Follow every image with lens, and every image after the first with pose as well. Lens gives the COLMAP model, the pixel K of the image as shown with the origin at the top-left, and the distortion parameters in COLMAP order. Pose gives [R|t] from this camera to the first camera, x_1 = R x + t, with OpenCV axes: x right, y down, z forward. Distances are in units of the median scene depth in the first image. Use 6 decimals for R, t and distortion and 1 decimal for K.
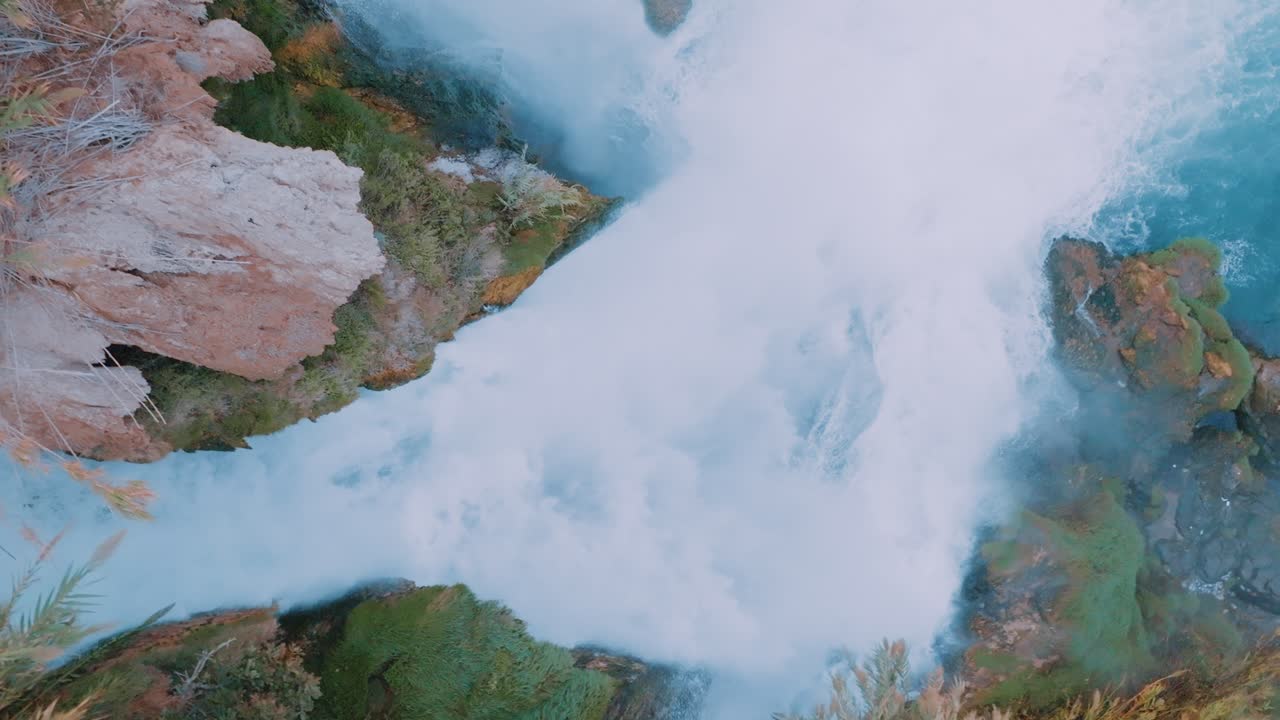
lens RADIAL K [[773.7, 0, 639.2], [0, 773.7, 360.1], [0, 0, 1]] dist [0.006212, -0.002593]
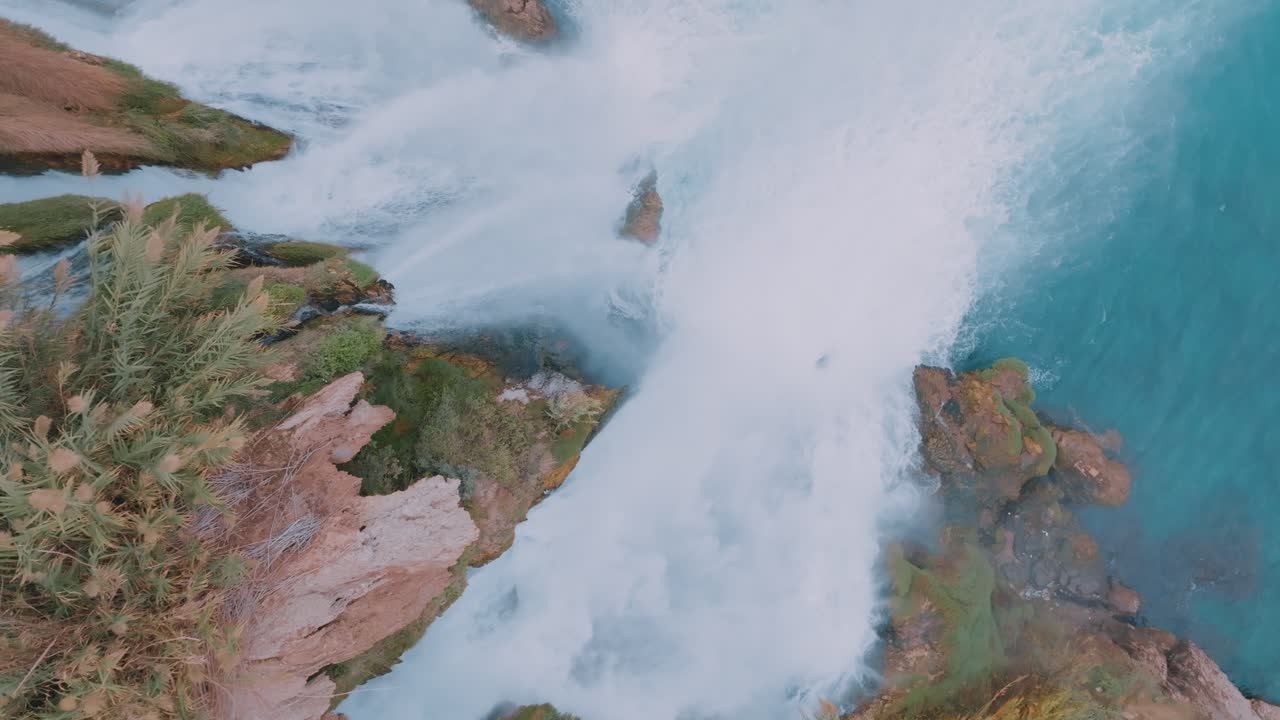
lens RADIAL K [[517.4, 0, 640.8], [0, 517.4, 360.0], [0, 0, 1]] dist [0.001451, -0.000110]
pose [[0.995953, -0.089814, -0.003240, 0.011961], [0.089820, 0.995957, 0.001516, -0.274831], [0.003091, -0.001801, 0.999994, -0.005049]]
